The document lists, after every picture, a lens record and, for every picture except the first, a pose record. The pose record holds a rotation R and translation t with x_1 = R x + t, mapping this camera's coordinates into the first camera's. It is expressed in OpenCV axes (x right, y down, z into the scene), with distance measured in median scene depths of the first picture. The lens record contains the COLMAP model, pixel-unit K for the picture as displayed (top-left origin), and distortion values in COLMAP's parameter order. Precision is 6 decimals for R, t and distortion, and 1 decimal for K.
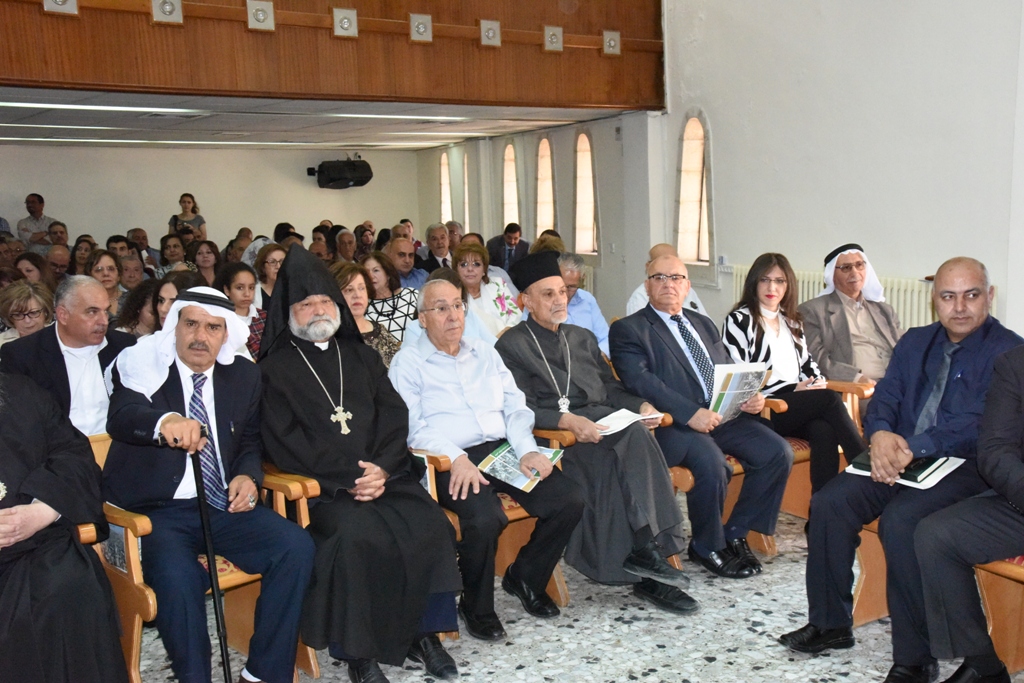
lens RADIAL K [[1080.6, 0, 520.5], [0, 1080.6, 345.5], [0, 0, 1]] dist [0.085639, 0.000000]
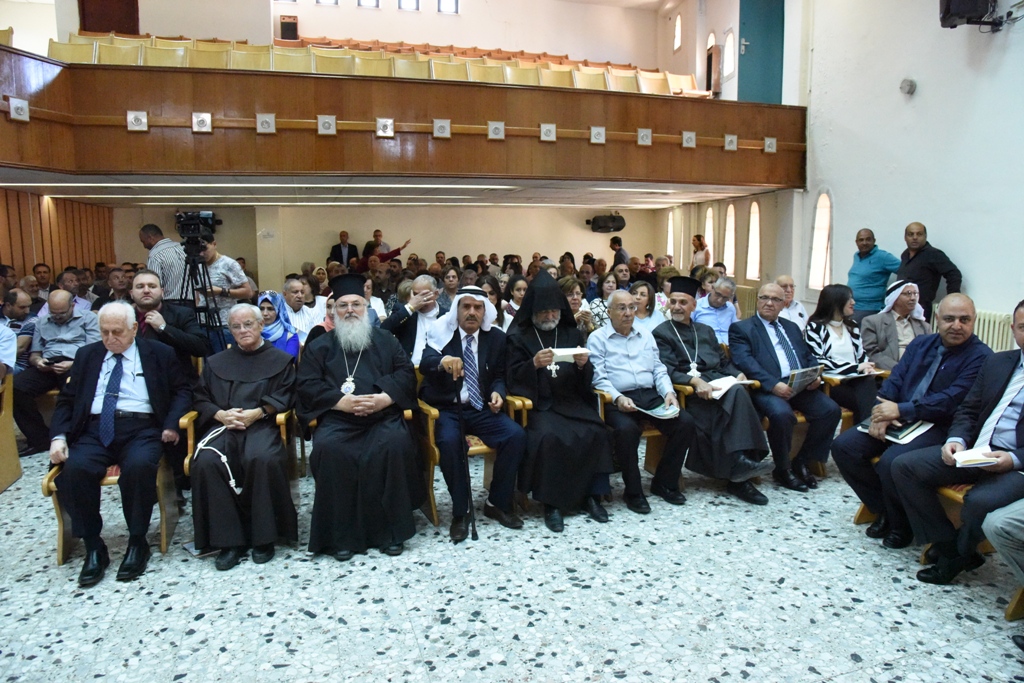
lens RADIAL K [[692.9, 0, 519.2], [0, 692.9, 340.0], [0, 0, 1]] dist [-0.107623, 0.051969]
pose [[0.952344, 0.066385, -0.297716, 0.086616], [-0.063071, 0.997794, 0.020737, 0.003697], [0.298435, -0.000971, 0.954429, -0.055683]]
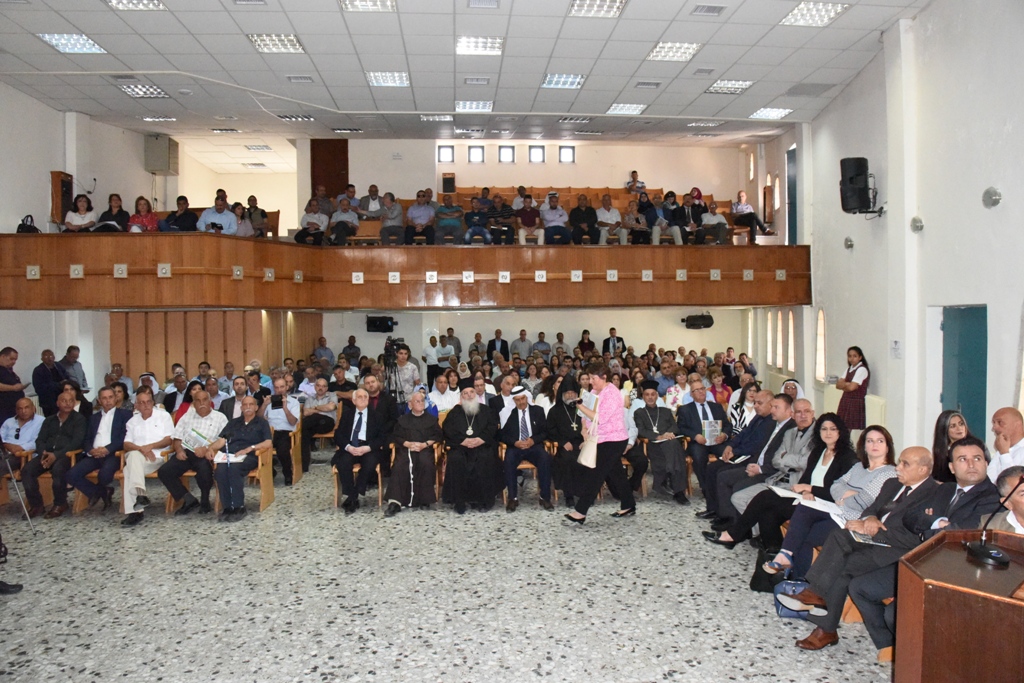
lens RADIAL K [[692.9, 0, 519.8], [0, 692.9, 333.8], [0, 0, 1]] dist [-0.107623, 0.051969]
pose [[0.863234, 0.026098, -0.504130, 0.567024], [-0.079818, 0.993157, -0.085259, -0.014849], [0.498454, 0.113837, 0.859409, -0.695553]]
